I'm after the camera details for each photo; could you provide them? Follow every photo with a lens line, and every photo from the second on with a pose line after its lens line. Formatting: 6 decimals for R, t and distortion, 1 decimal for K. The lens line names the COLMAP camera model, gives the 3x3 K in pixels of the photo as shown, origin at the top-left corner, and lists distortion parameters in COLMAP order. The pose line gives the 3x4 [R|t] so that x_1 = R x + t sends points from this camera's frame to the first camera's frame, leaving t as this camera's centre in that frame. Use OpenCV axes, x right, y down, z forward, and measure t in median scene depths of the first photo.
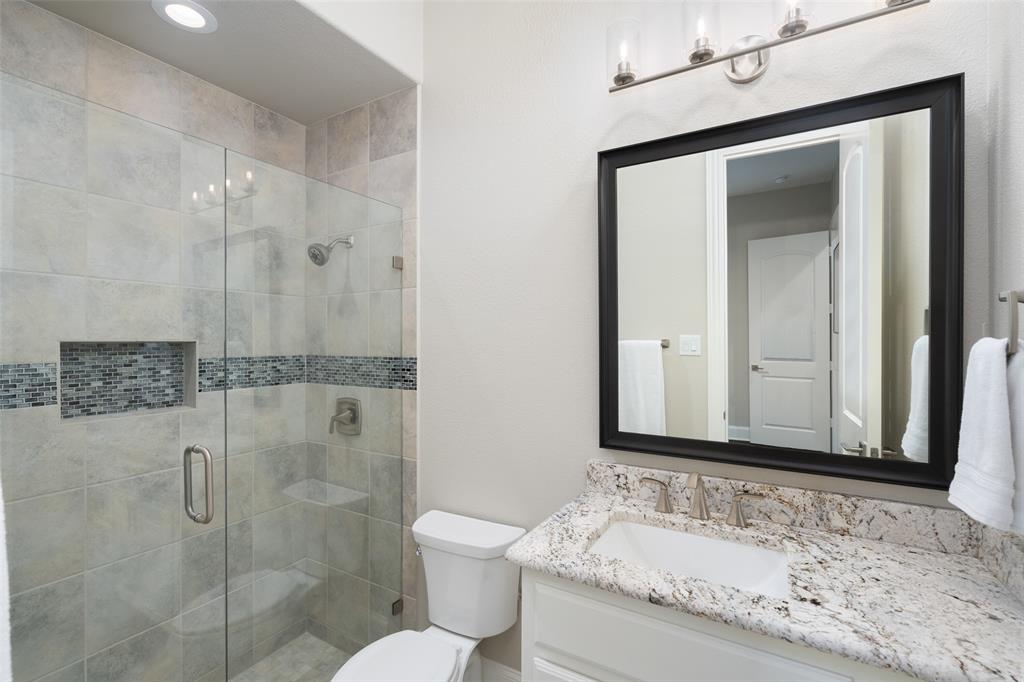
lens RADIAL K [[470.3, 0, 506.6], [0, 470.3, 342.2], [0, 0, 1]] dist [0.001565, 0.000084]
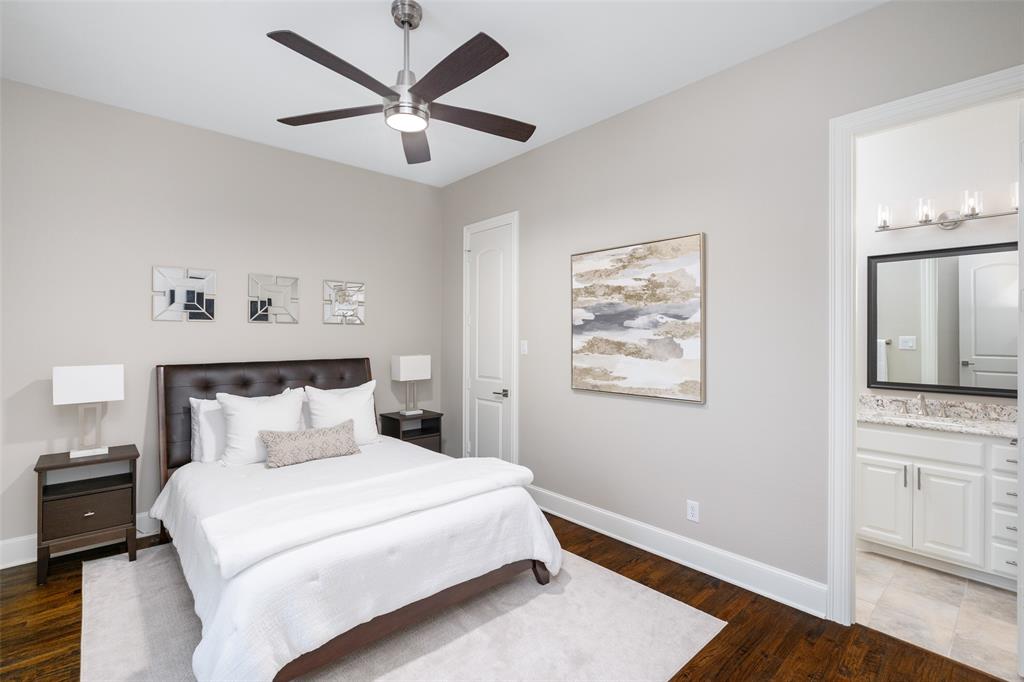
lens RADIAL K [[470.3, 0, 509.7], [0, 470.3, 335.2], [0, 0, 1]] dist [0.001565, 0.000084]
pose [[0.956879, 0.003624, -0.290465, -0.809186], [-0.005905, 0.999958, -0.006979, 0.000584], [0.290427, 0.008394, 0.956860, -1.696302]]
